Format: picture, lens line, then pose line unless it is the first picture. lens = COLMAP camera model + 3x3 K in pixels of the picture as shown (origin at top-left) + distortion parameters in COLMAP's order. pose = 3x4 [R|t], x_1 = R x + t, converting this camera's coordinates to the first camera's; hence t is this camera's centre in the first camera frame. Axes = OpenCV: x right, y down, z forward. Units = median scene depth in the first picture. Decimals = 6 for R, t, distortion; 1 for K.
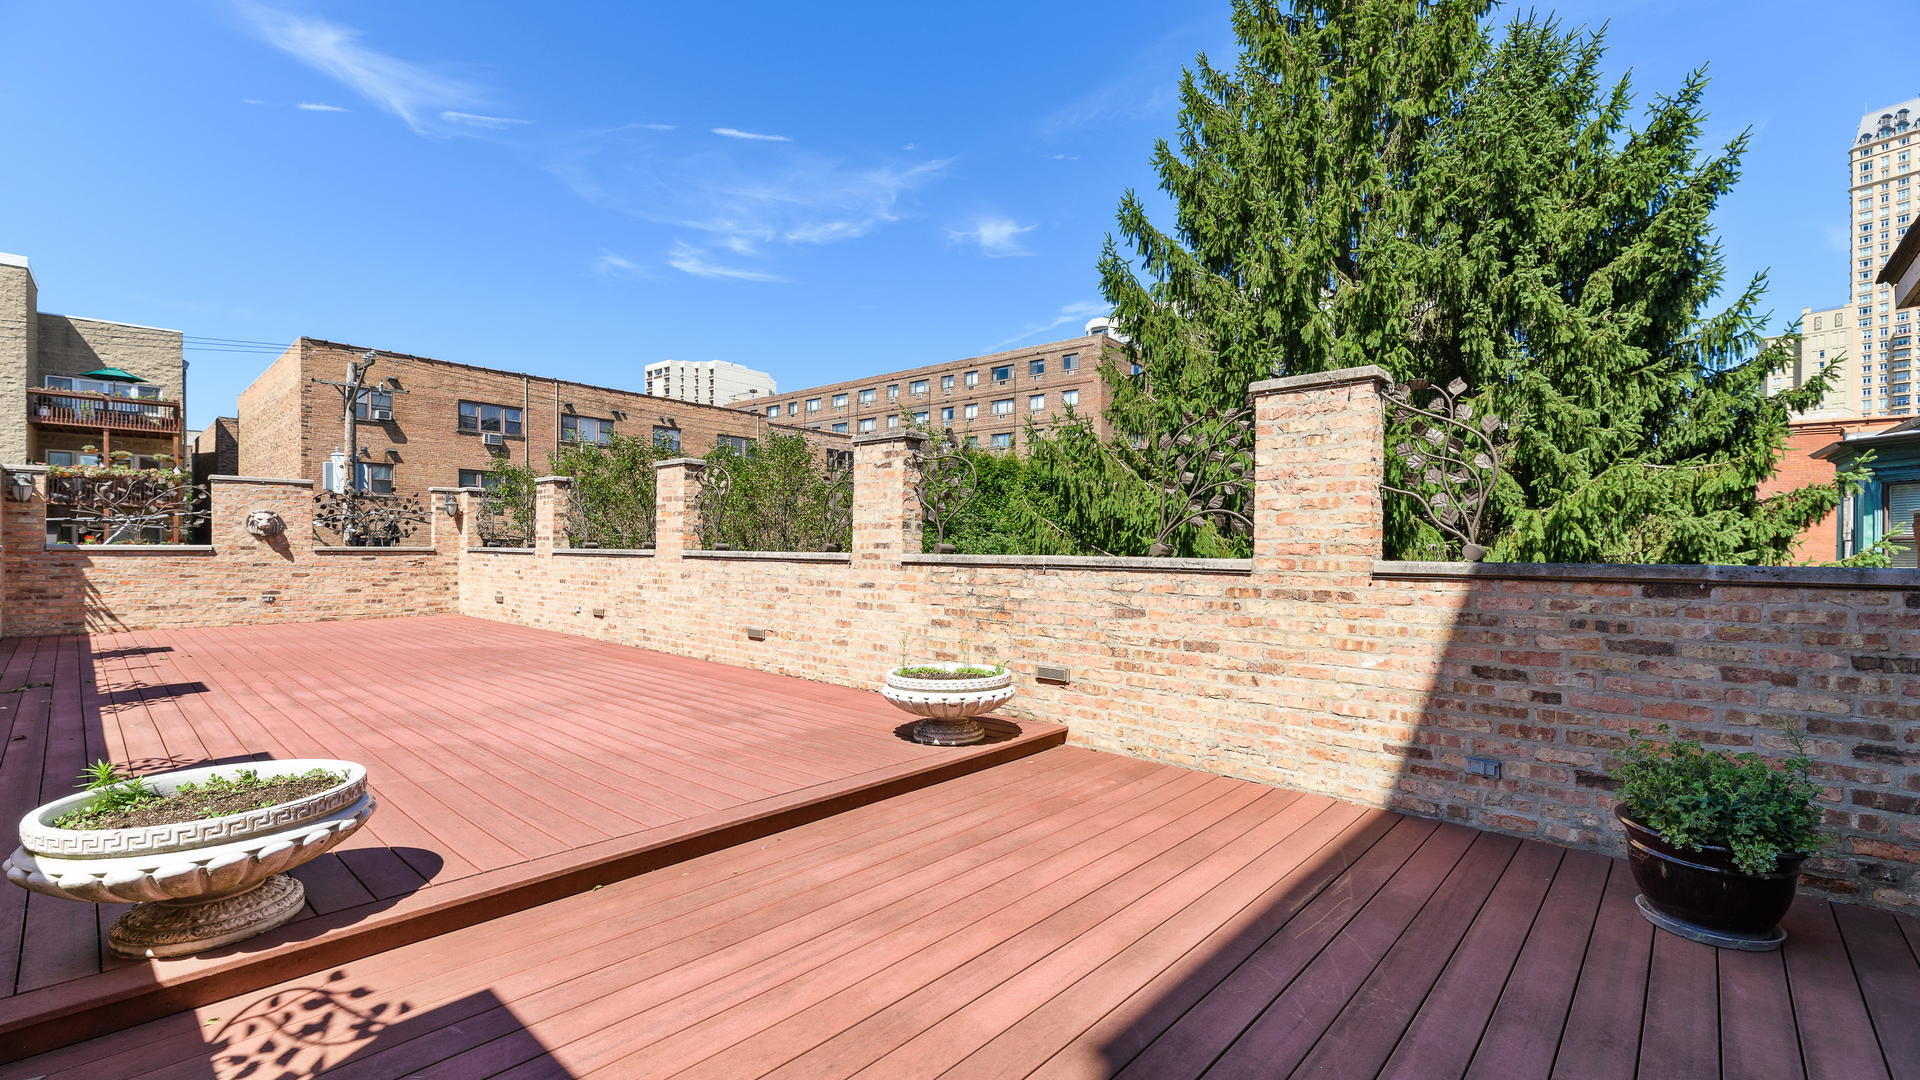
lens RADIAL K [[791.3, 0, 962.7], [0, 791.3, 553.2], [0, 0, 1]] dist [0.011562, -0.005324]
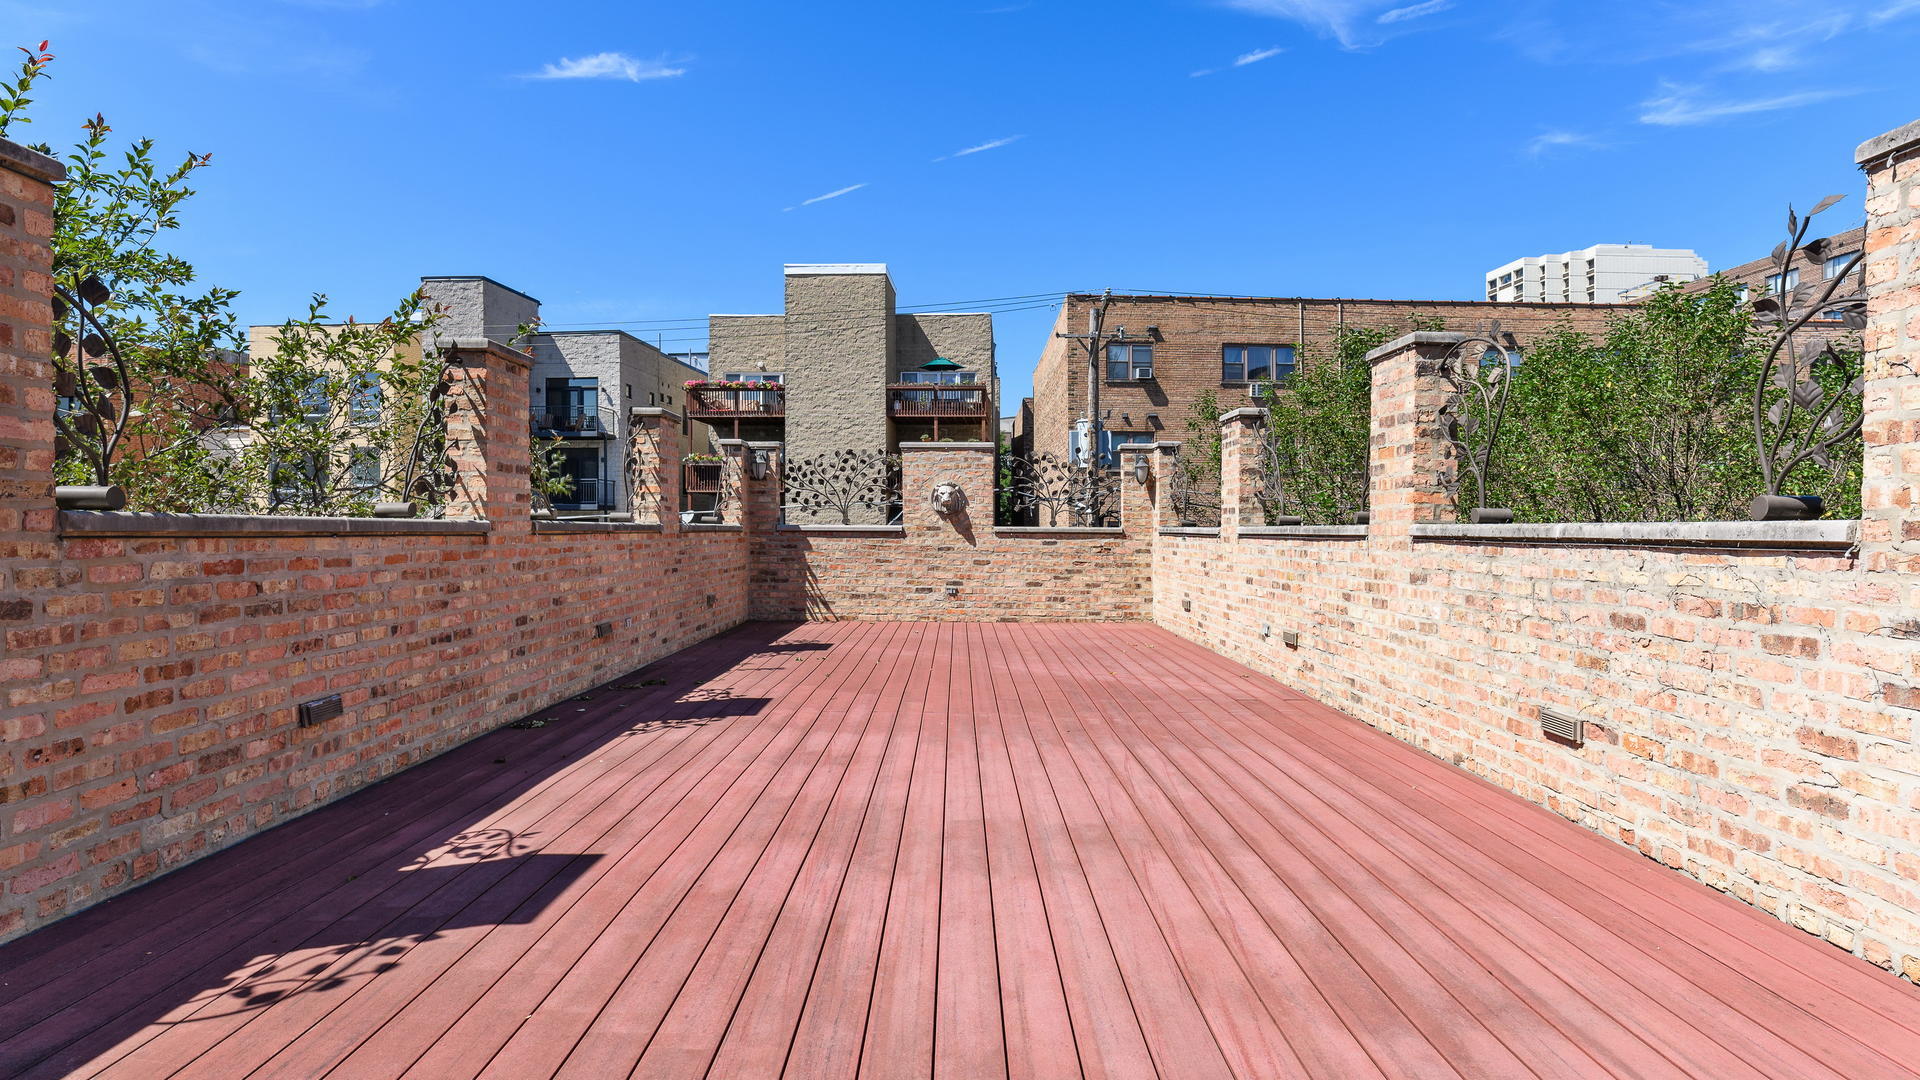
lens RADIAL K [[1092.7, 0, 968.8], [0, 1092.7, 518.6], [0, 0, 1]] dist [0.001335, -0.000760]
pose [[0.675577, -0.009789, -0.737224, -0.035438], [-0.007450, 0.999770, -0.020102, 0.005932], [0.737252, 0.019072, 0.675349, 0.266127]]
